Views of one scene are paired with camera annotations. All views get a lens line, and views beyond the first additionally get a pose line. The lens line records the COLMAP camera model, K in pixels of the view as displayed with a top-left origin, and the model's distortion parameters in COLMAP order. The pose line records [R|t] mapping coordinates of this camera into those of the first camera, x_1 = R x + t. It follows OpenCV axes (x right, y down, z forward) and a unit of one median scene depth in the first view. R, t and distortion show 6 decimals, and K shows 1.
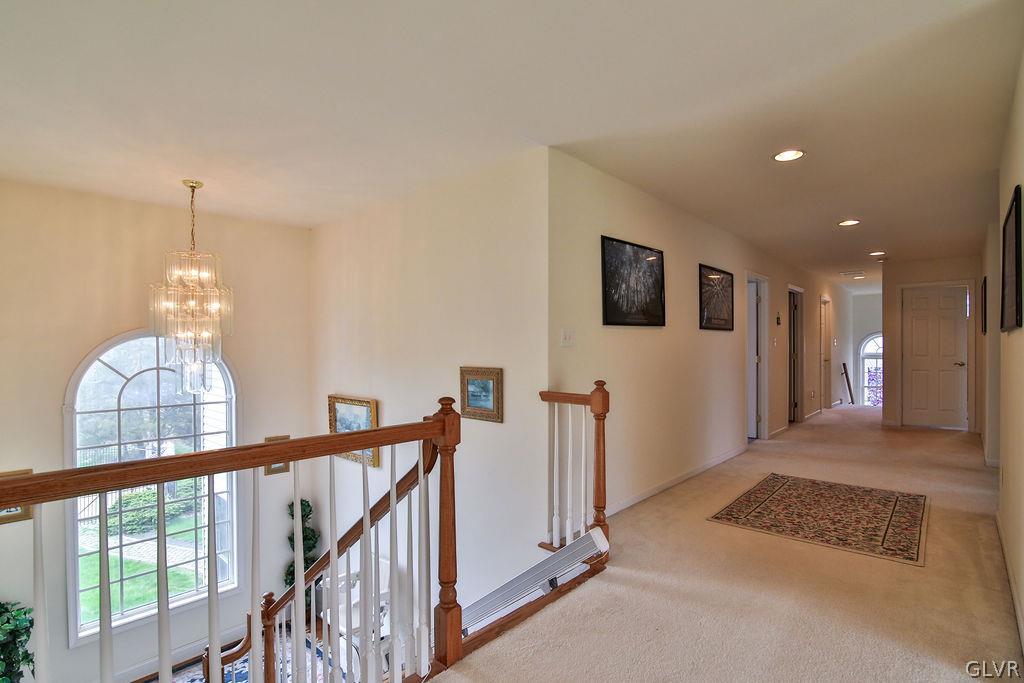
lens RADIAL K [[502.2, 0, 525.6], [0, 502.2, 346.4], [0, 0, 1]] dist [-0.019001, 0.000074]
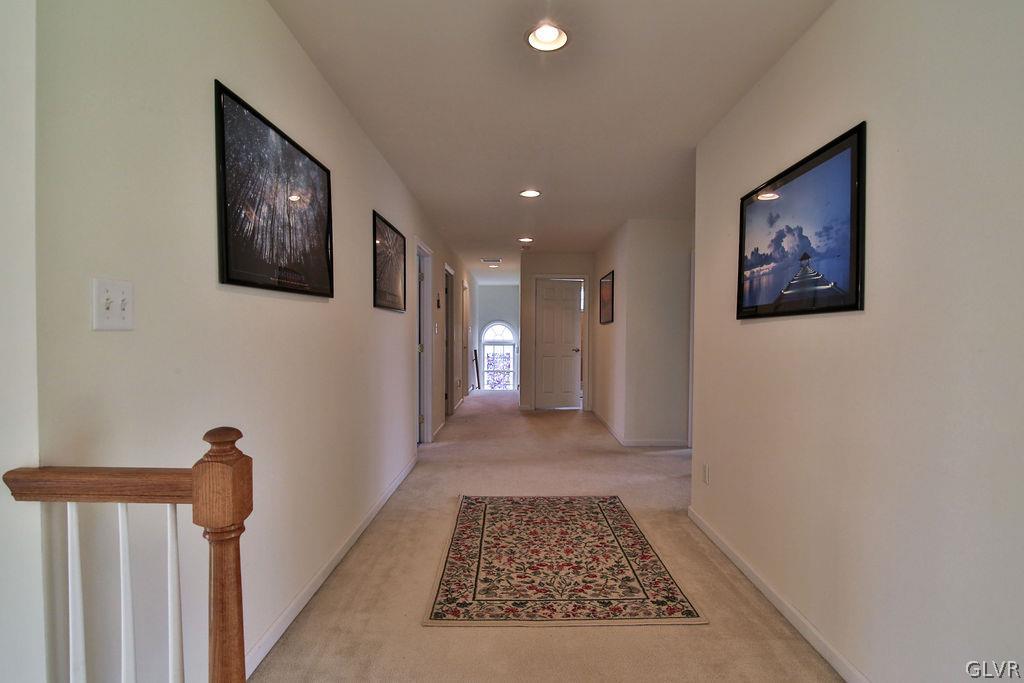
lens RADIAL K [[502.2, 0, 514.0], [0, 502.2, 349.3], [0, 0, 1]] dist [-0.019001, 0.000074]
pose [[0.754459, -0.013445, 0.656209, 0.055021], [-0.008762, 0.999495, 0.030553, 0.000493], [-0.656288, -0.028801, 0.753960, 0.452024]]
